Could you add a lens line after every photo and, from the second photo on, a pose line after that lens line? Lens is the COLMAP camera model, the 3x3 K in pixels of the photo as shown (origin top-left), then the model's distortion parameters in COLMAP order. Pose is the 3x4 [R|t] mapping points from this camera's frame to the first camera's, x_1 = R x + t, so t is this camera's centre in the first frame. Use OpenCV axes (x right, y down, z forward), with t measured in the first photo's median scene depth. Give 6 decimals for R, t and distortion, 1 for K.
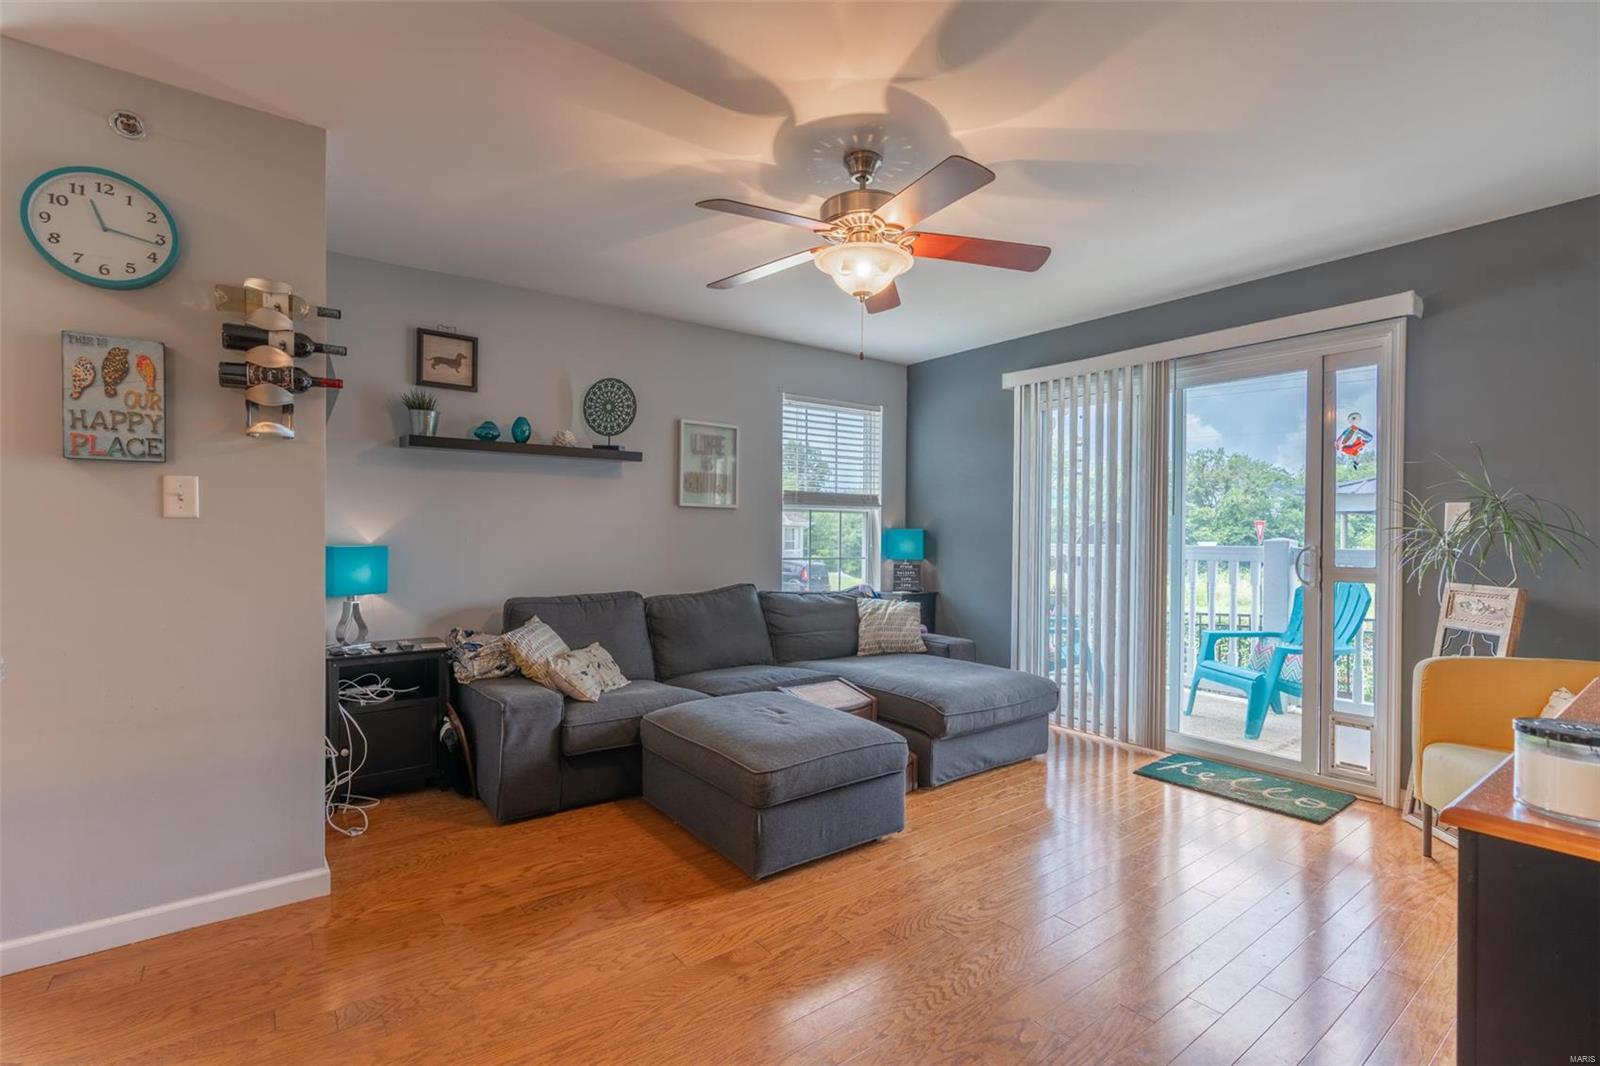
lens RADIAL K [[717.4, 0, 797.4], [0, 717.4, 538.0], [0, 0, 1]] dist [-0.000874, -0.000397]
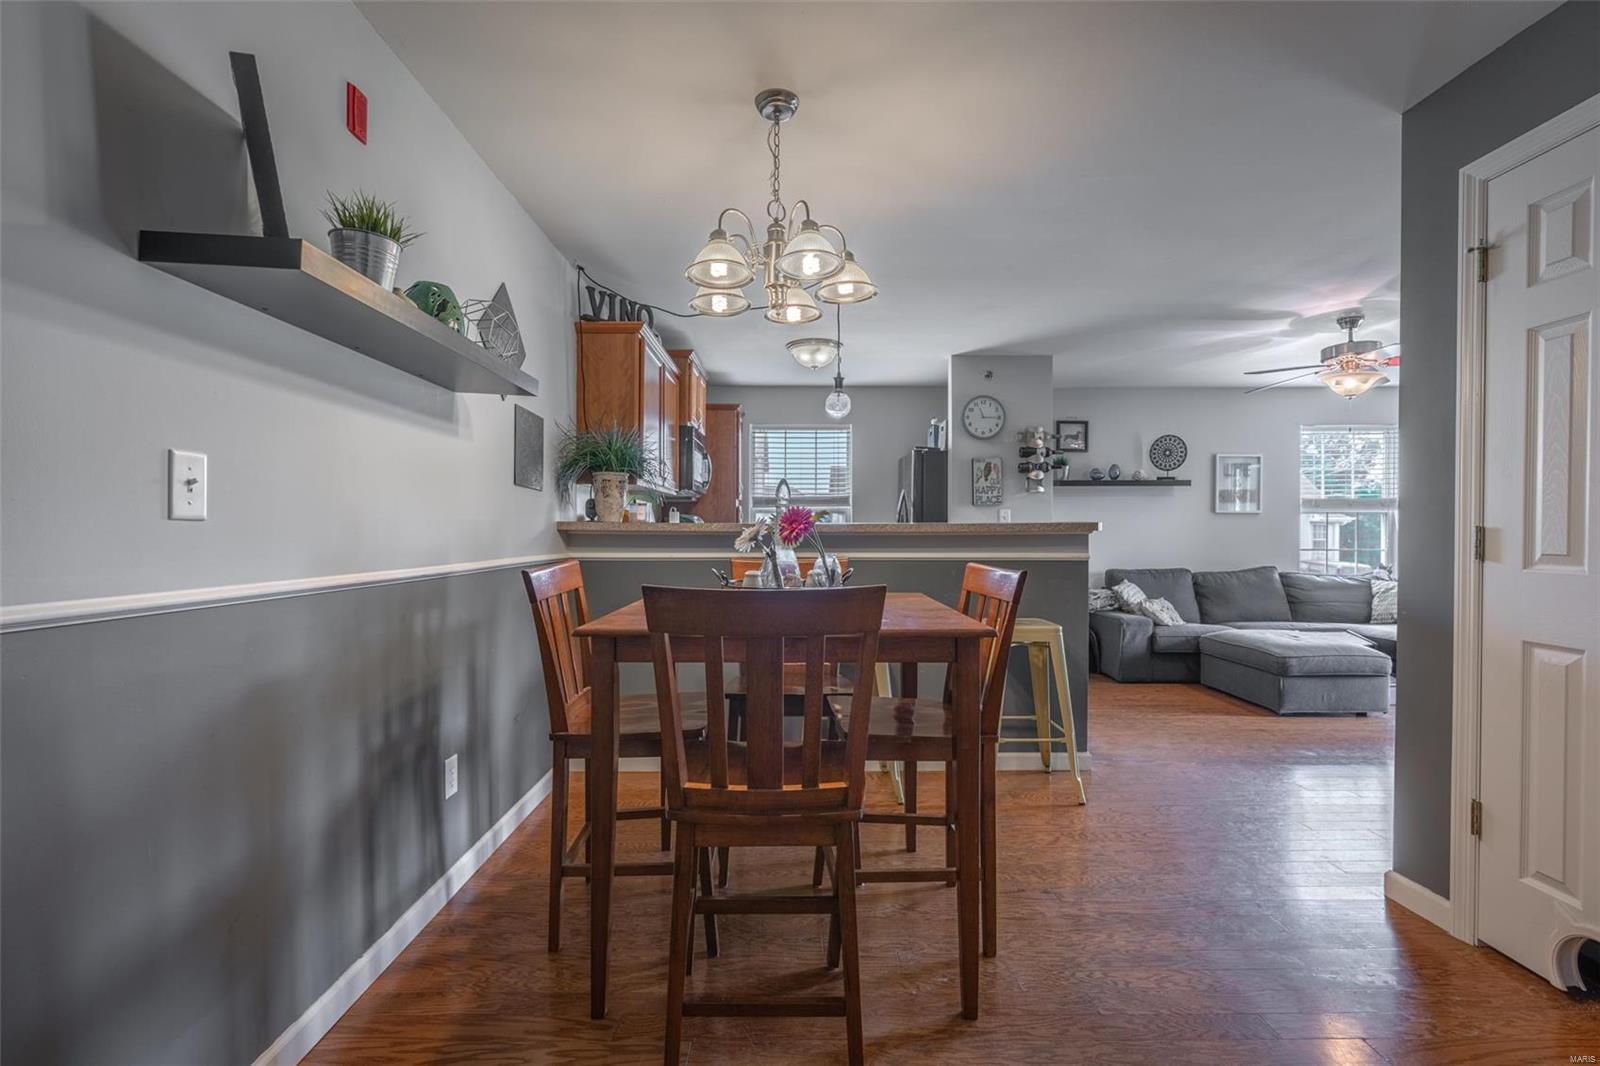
lens RADIAL K [[717.4, 0, 797.4], [0, 717.4, 538.0], [0, 0, 1]] dist [-0.000874, -0.000397]
pose [[0.800806, -0.002210, -0.598919, 0.039048], [0.002440, 0.999997, -0.000428, 0.007438], [0.598918, -0.001119, 0.800809, -0.865778]]
